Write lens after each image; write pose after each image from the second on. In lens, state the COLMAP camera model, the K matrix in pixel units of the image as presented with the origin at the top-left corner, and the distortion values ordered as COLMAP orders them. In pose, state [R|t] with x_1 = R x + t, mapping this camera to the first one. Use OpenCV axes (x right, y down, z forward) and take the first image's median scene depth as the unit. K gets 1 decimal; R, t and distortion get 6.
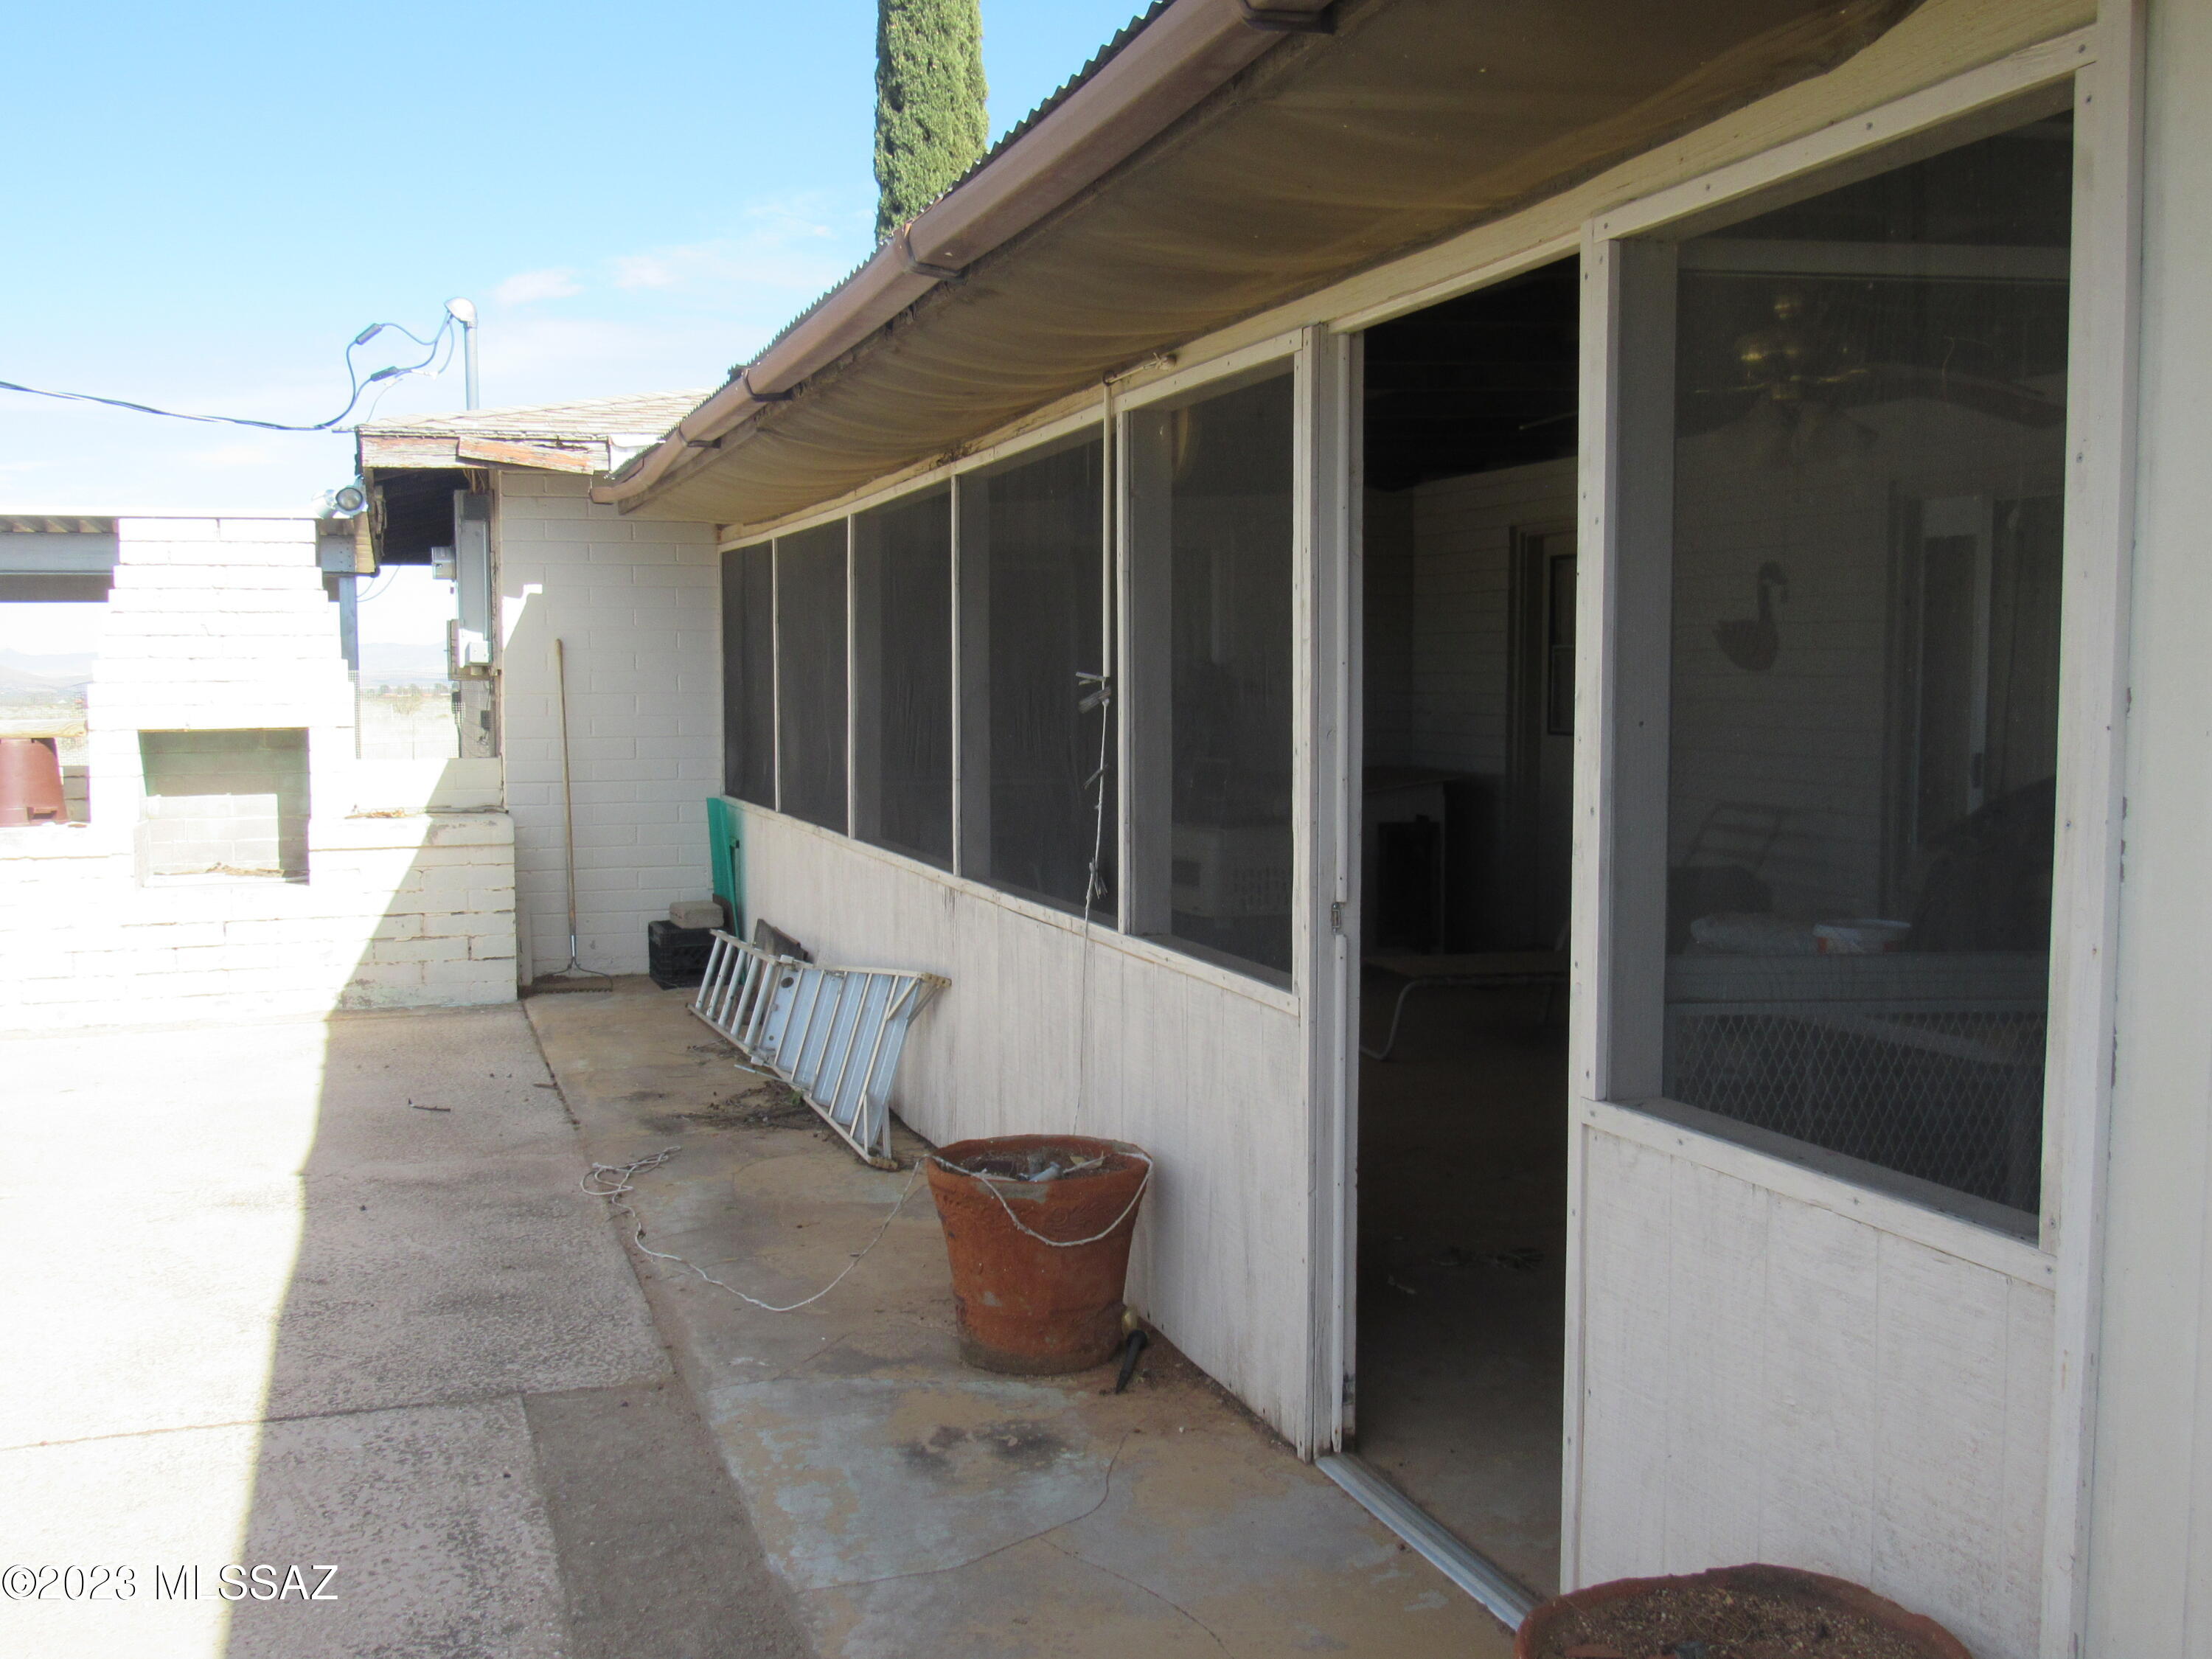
lens RADIAL K [[2201.3, 0, 1103.7], [0, 2201.3, 821.6], [0, 0, 1]] dist [-0.025125, -0.012983]
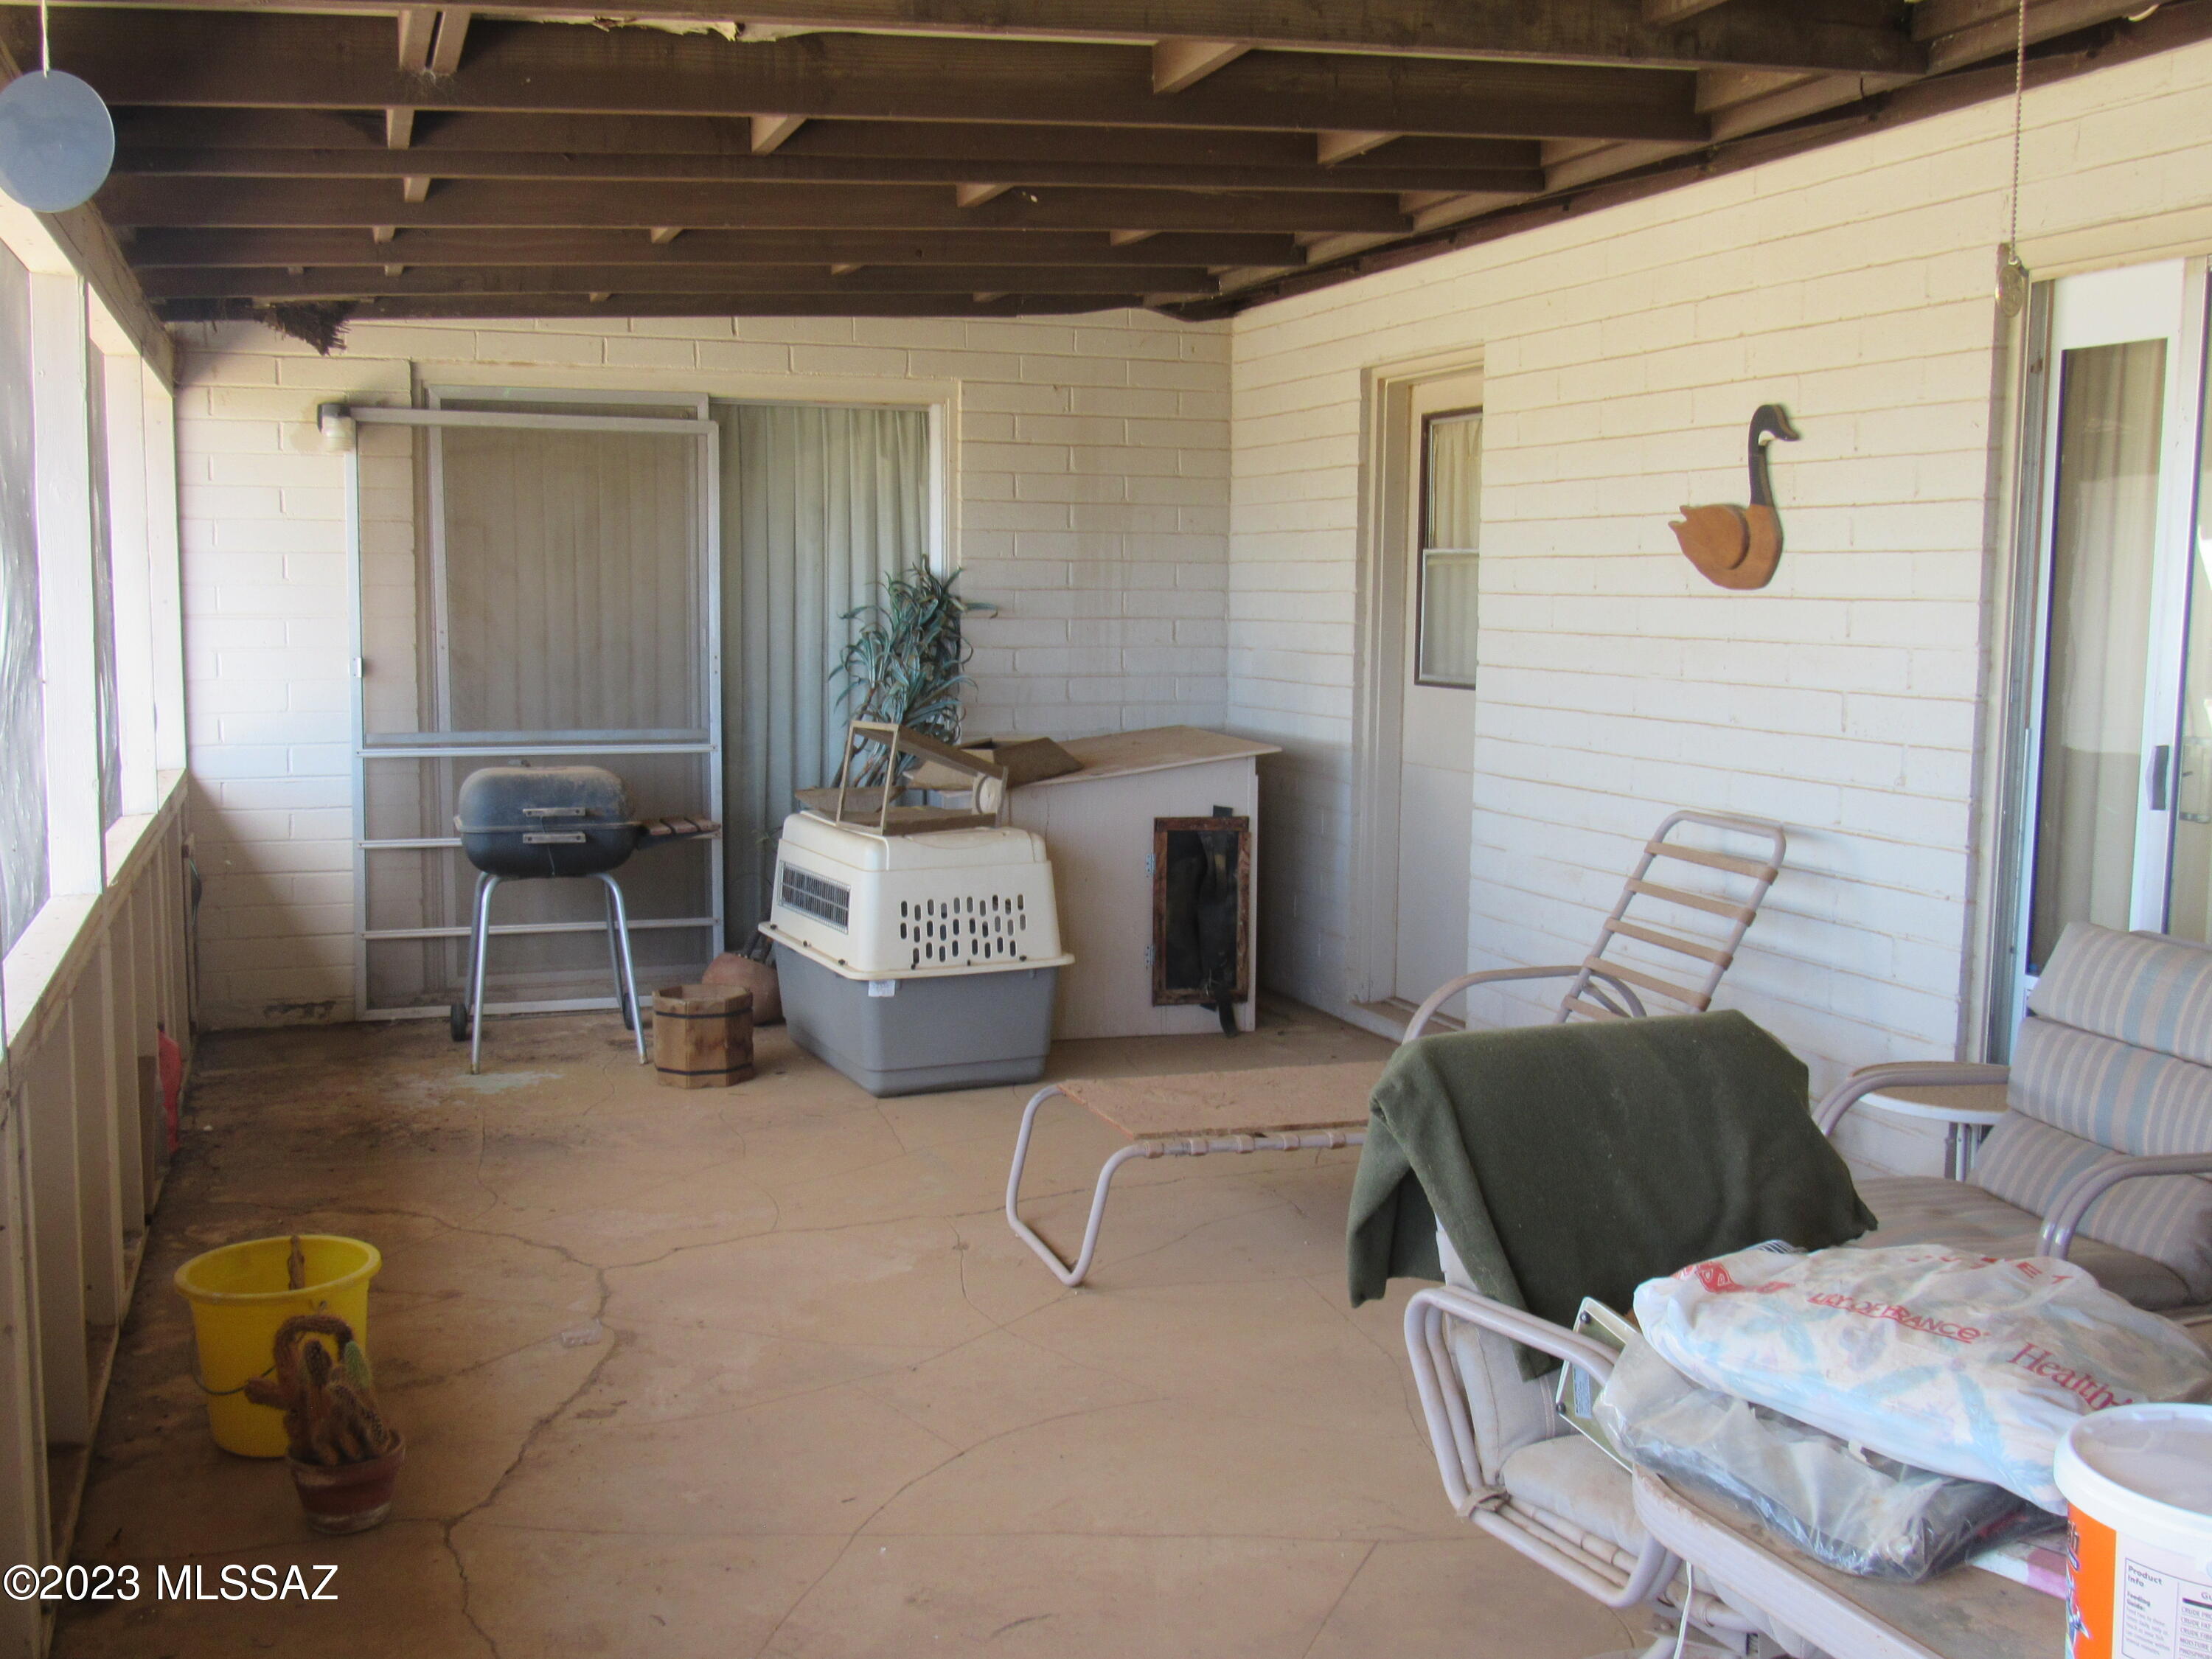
lens RADIAL K [[2201.3, 0, 1103.7], [0, 2201.3, 821.6], [0, 0, 1]] dist [-0.025125, -0.012983]
pose [[0.999549, 0.005841, 0.029457, 0.108453], [-0.006891, 0.999340, 0.035673, -0.026127], [-0.029229, -0.035860, 0.998929, 0.413521]]
